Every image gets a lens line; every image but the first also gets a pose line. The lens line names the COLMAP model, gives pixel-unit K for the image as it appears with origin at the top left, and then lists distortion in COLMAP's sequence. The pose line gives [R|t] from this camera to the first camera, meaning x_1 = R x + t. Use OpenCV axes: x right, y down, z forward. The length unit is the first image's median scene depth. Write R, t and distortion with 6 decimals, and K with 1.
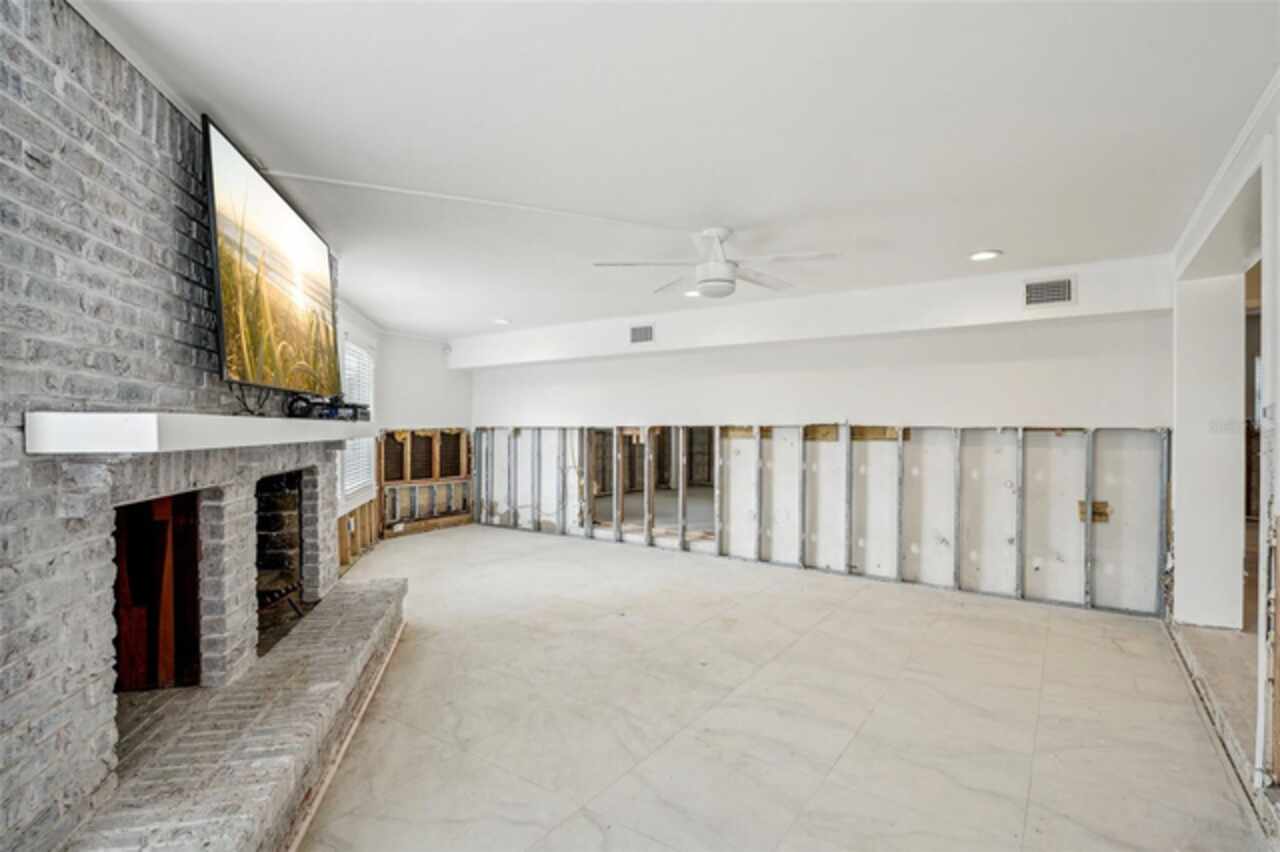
lens RADIAL K [[610.4, 0, 634.9], [0, 610.4, 431.0], [0, 0, 1]] dist [-0.020753, 0.004088]
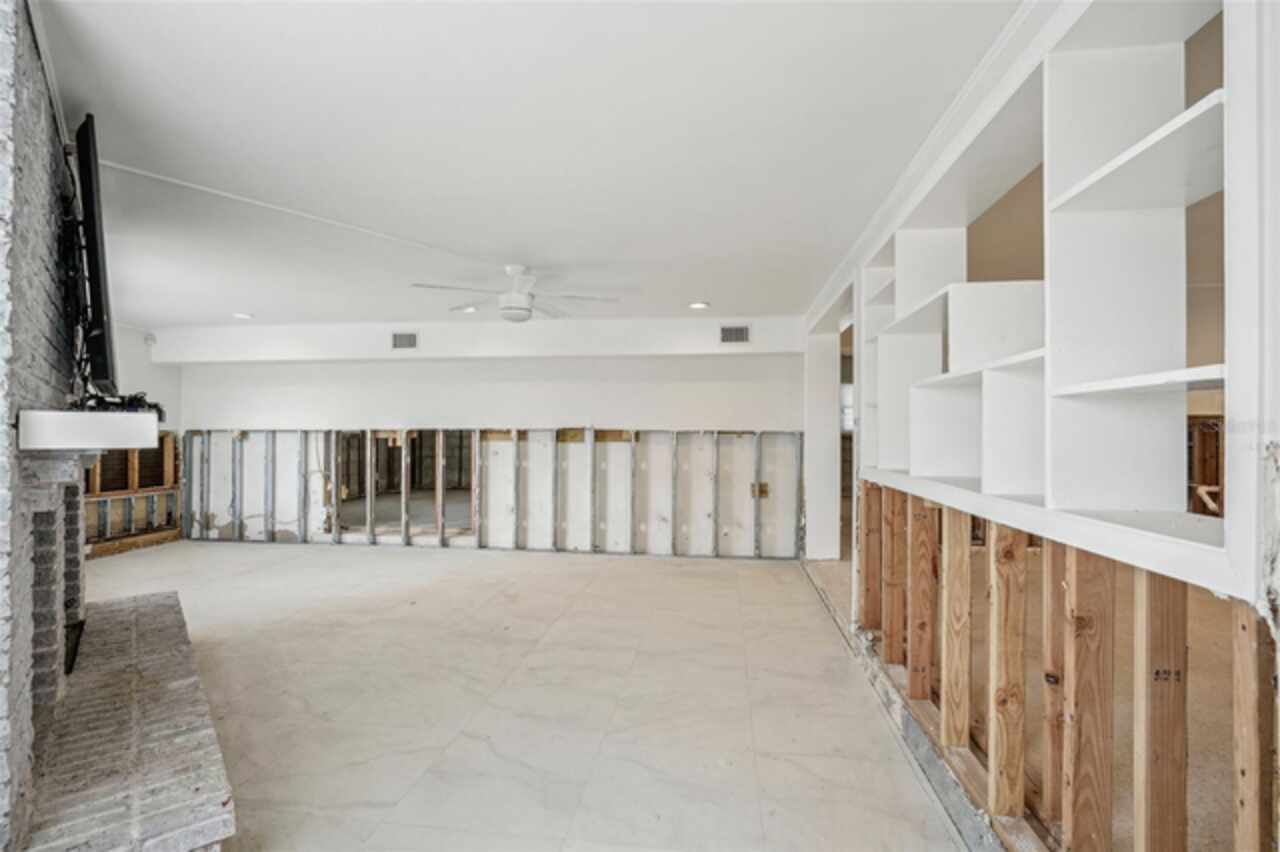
lens RADIAL K [[610.4, 0, 639.1], [0, 610.4, 431.4], [0, 0, 1]] dist [-0.020753, 0.004088]
pose [[0.883036, 0.002515, 0.469298, -0.154122], [0.000692, 0.999978, -0.006660, 0.003787], [-0.469305, 0.006206, 0.883015, -0.126155]]
